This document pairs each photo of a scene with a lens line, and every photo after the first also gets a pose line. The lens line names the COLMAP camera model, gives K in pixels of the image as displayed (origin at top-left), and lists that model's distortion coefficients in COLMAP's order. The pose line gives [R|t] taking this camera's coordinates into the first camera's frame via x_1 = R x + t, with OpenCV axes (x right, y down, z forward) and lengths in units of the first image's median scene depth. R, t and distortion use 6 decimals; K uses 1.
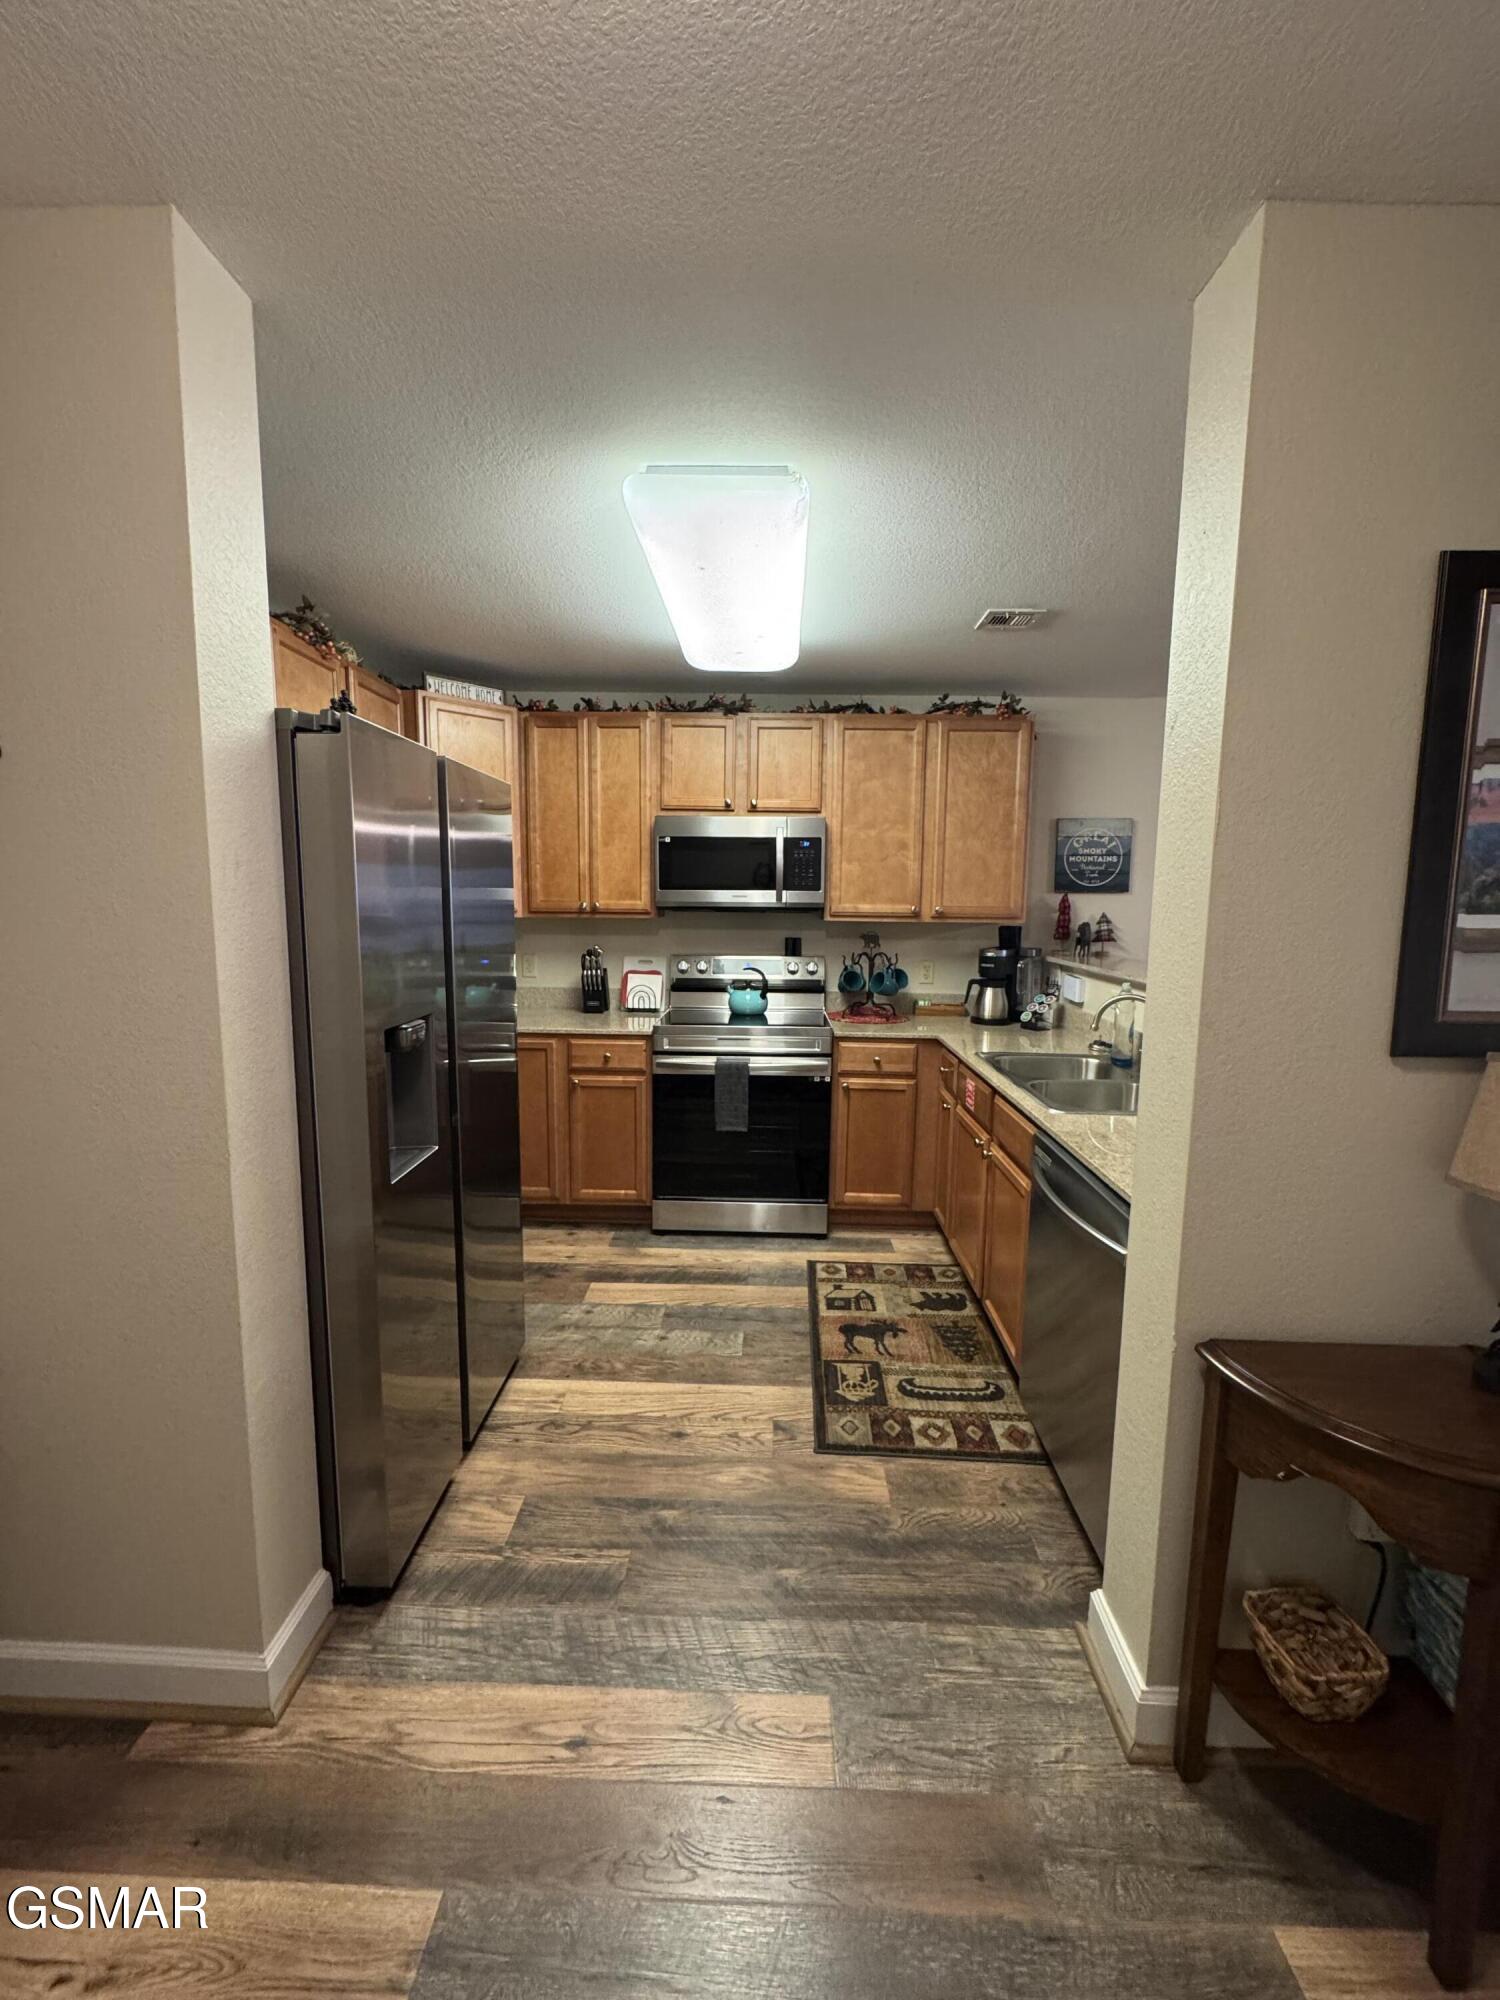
lens RADIAL K [[798.4, 0, 759.3], [0, 798.4, 986.1], [0, 0, 1]] dist [-0.002747, 0.000757]
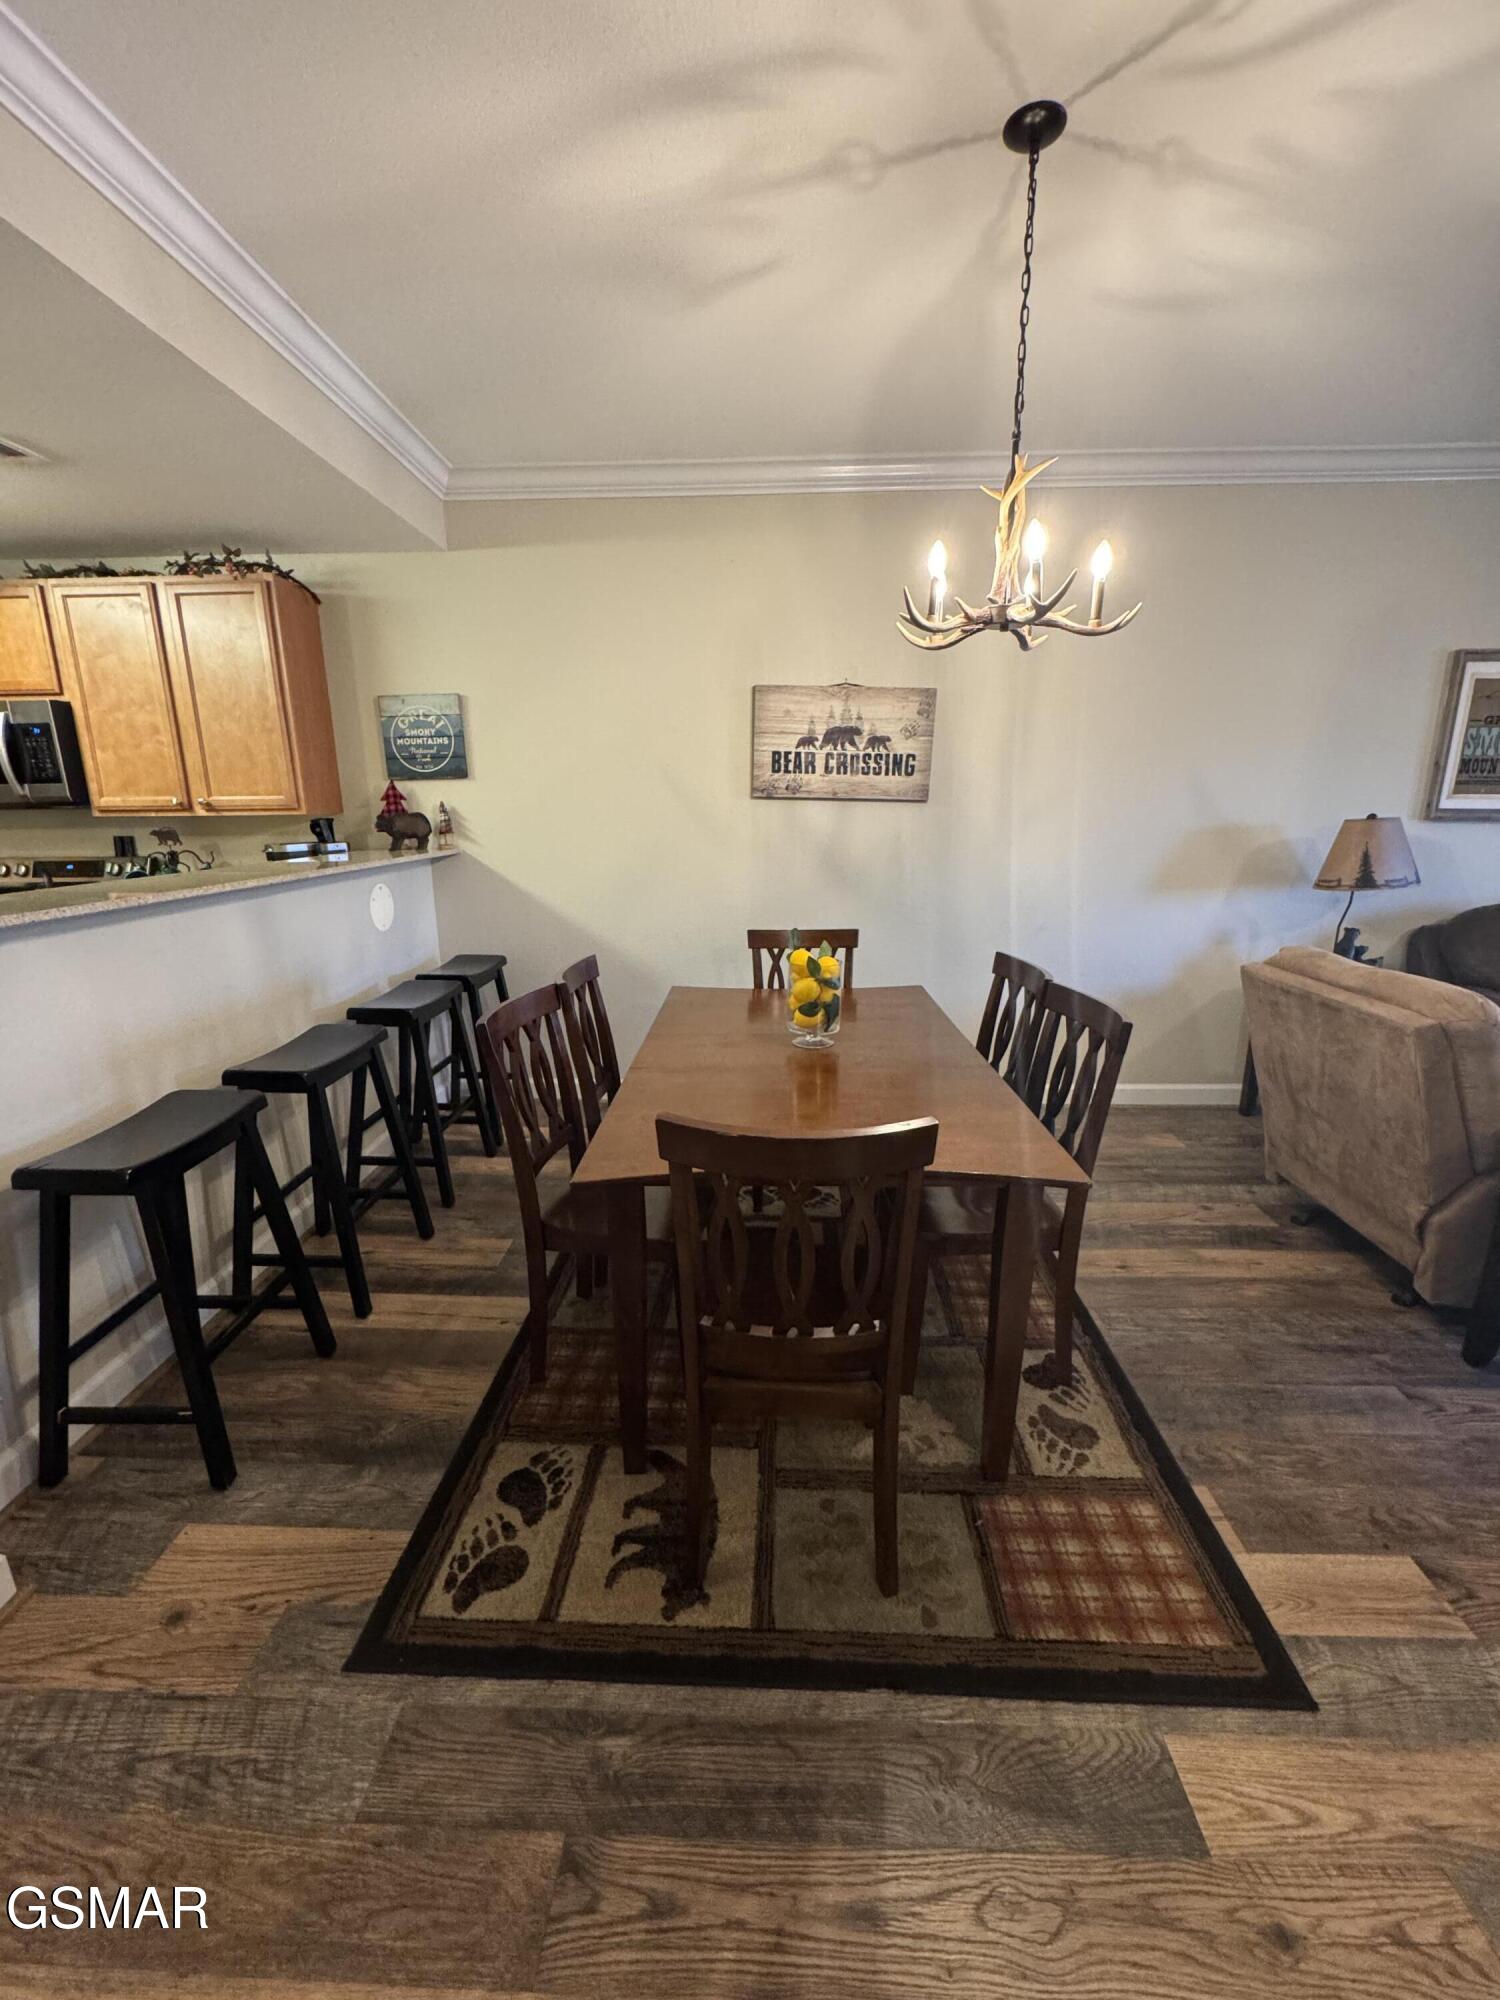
lens RADIAL K [[798.4, 0, 752.8], [0, 798.4, 994.1], [0, 0, 1]] dist [-0.002747, 0.000757]
pose [[0.999398, -0.012448, -0.032383, 0.889809], [0.016616, 0.991133, 0.131832, 0.013315], [0.030455, -0.132291, 0.990743, 0.083014]]
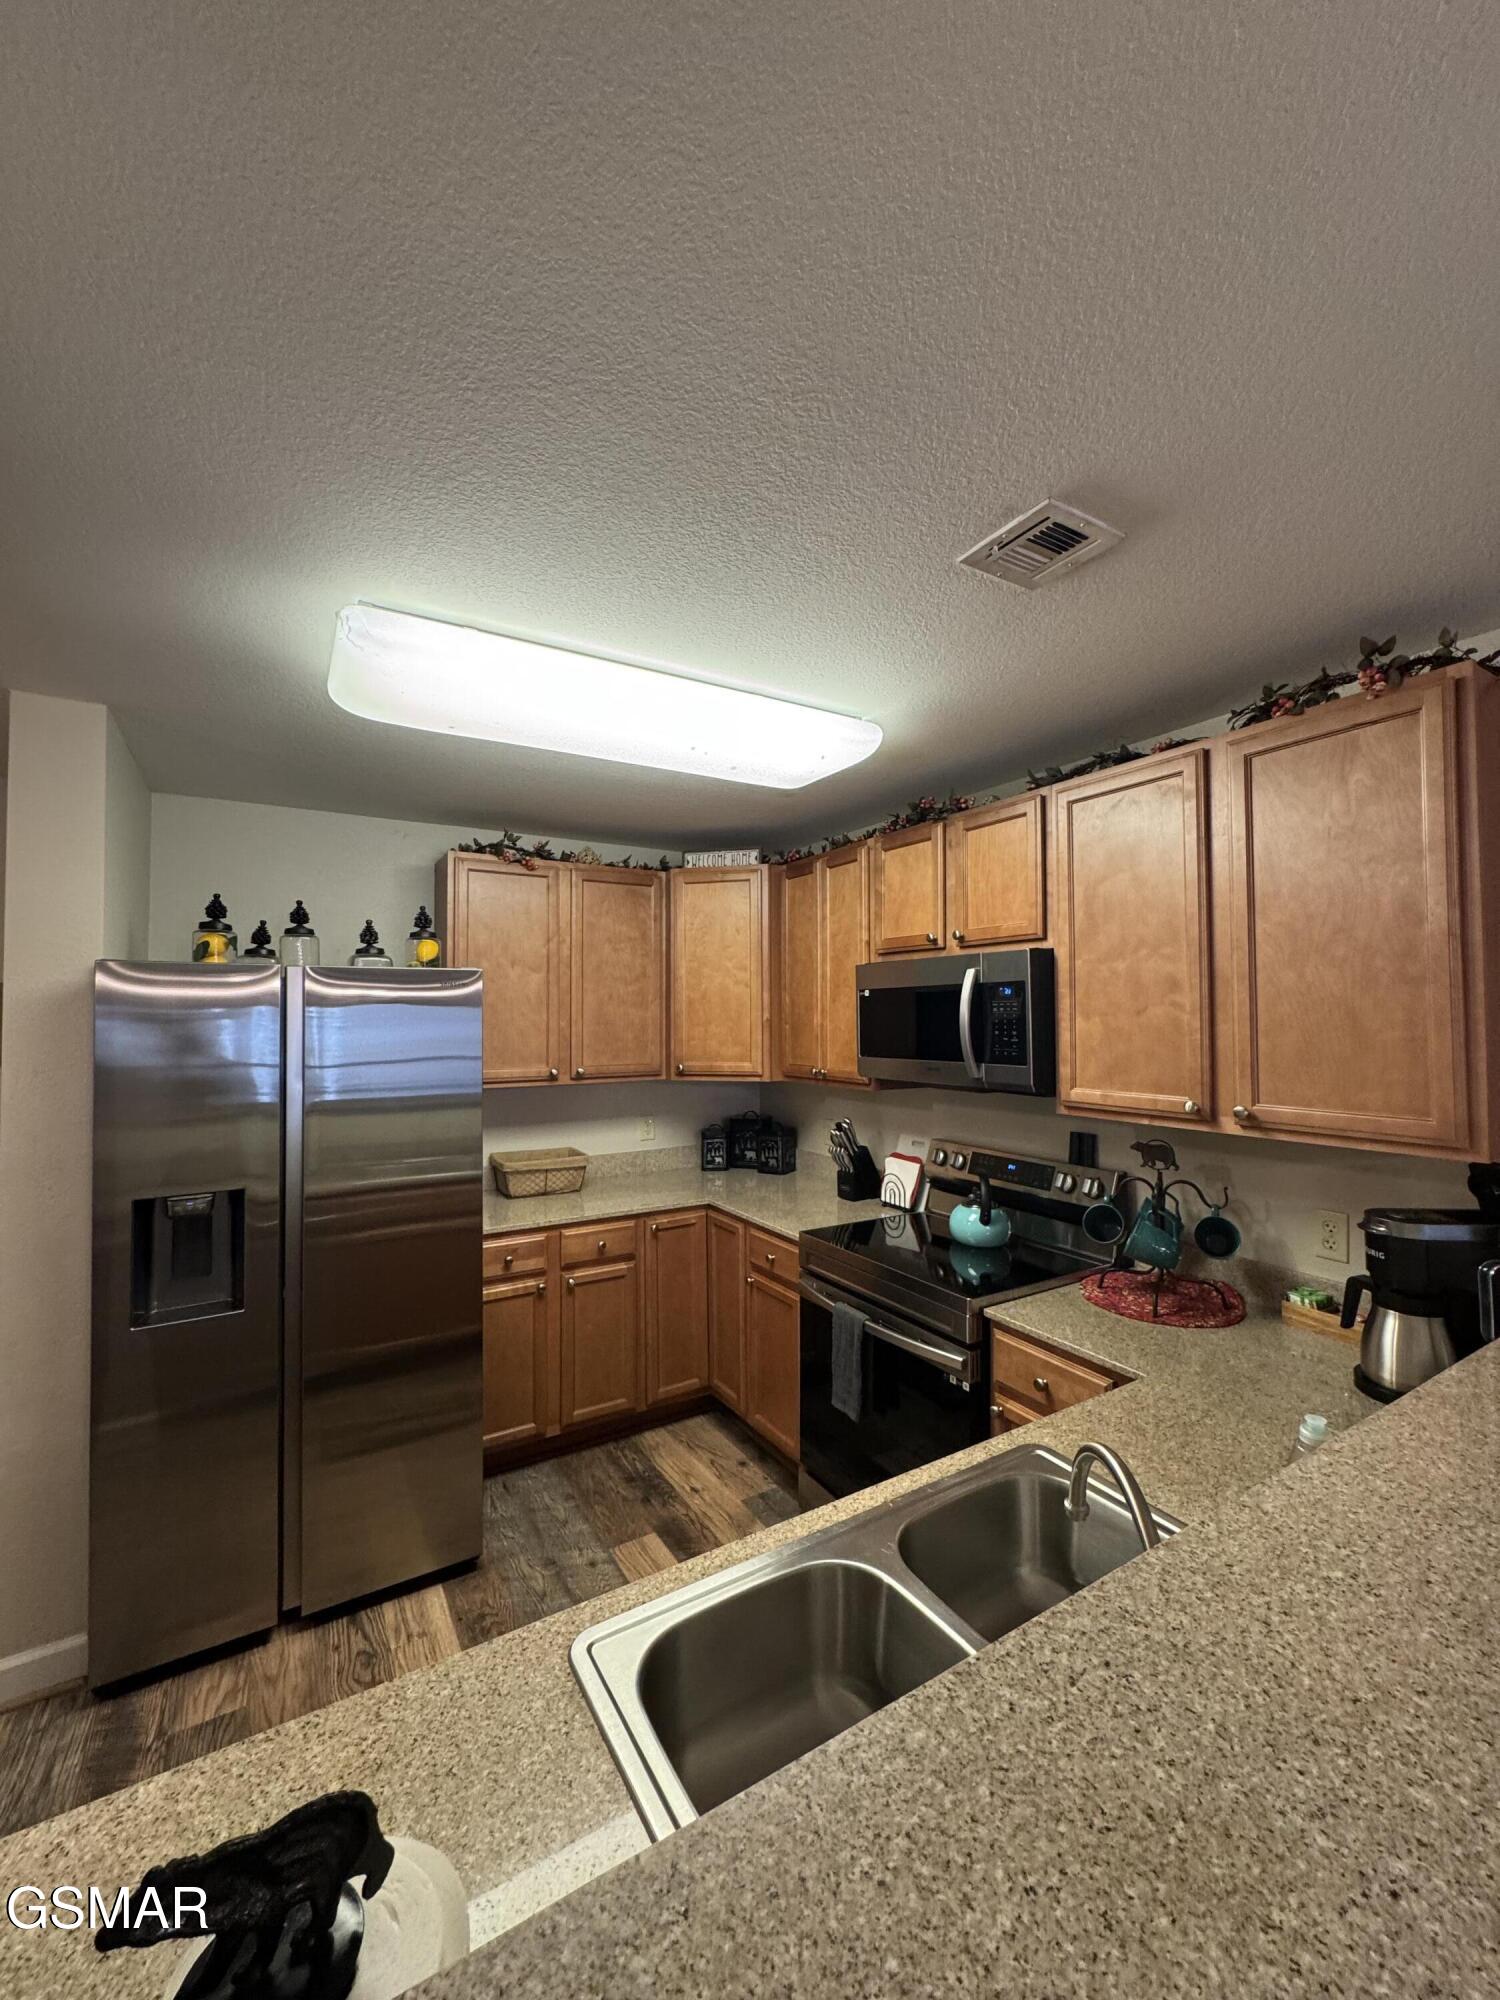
lens RADIAL K [[798.4, 0, 755.0], [0, 798.4, 986.2], [0, 0, 1]] dist [-0.002747, 0.000757]
pose [[0.532365, -0.044614, -0.845338, 0.484988], [-0.079488, 0.991563, -0.102390, -0.099538], [0.842774, 0.121703, 0.524328, 0.487563]]
